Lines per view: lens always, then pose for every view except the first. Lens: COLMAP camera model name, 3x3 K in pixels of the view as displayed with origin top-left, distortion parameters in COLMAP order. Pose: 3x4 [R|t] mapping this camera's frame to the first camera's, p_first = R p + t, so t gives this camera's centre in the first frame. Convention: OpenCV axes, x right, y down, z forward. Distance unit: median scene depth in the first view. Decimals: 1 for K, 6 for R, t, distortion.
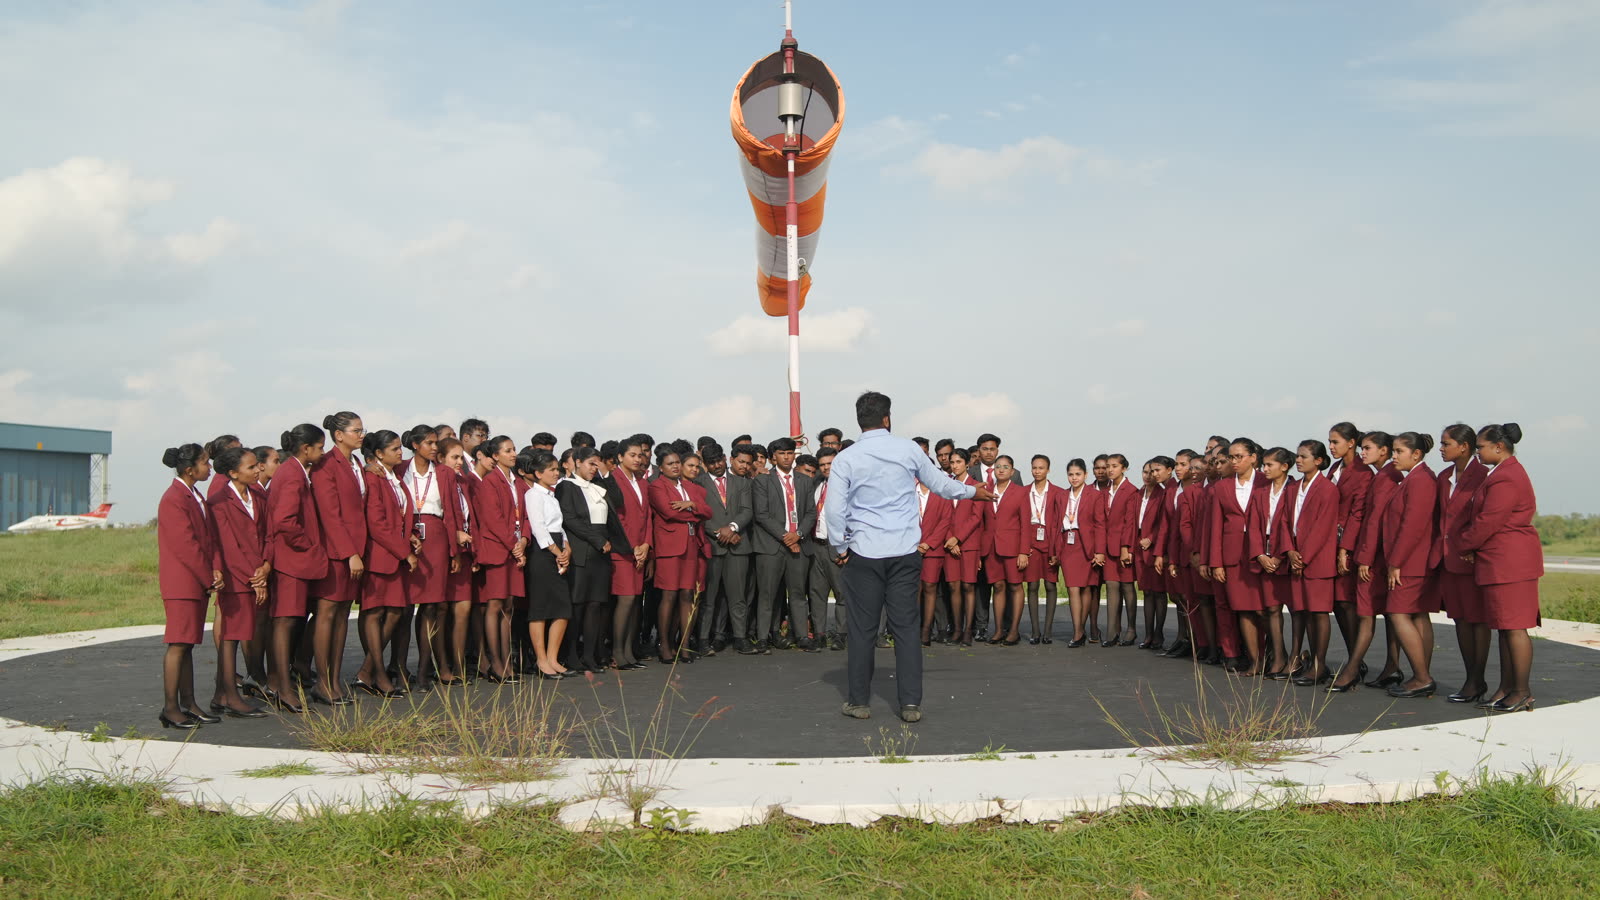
lens RADIAL K [[1304.1, 0, 801.2], [0, 1304.1, 430.9], [0, 0, 1]] dist [0.070180, -0.011673]
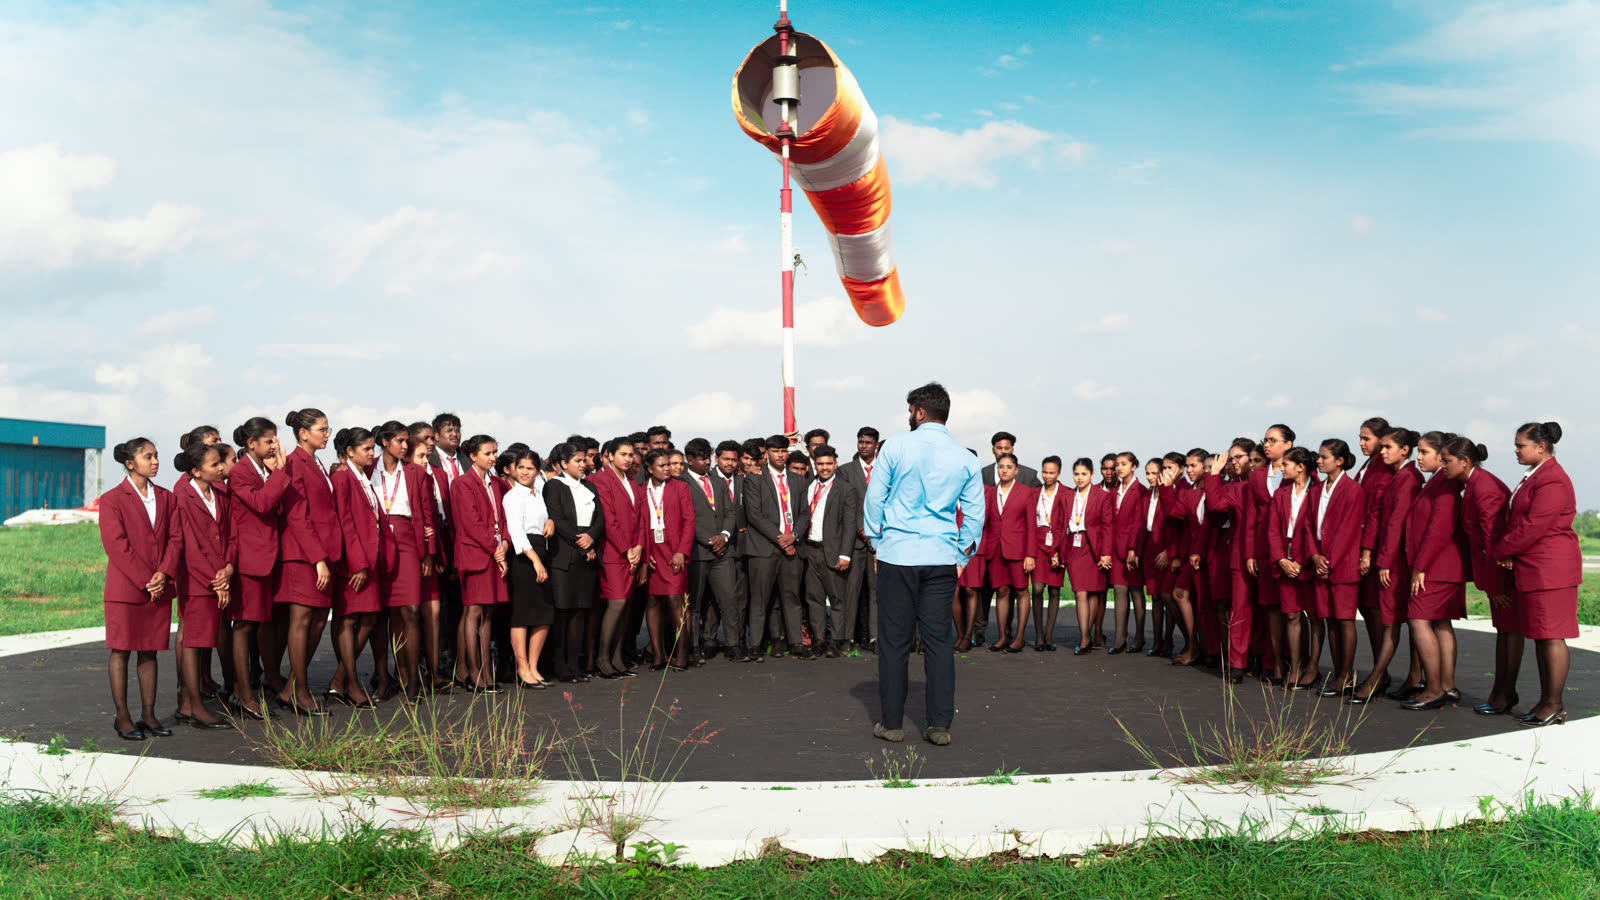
lens RADIAL K [[1259.2, 0, 800.0], [0, 1259.2, 450.0], [0, 0, 1]] dist [-0.008936, -0.003096]
pose [[0.999970, 0.002875, 0.007236, -0.006419], [-0.003004, 0.999836, 0.017868, -0.000511], [-0.007183, -0.017889, 0.999814, 0.124899]]
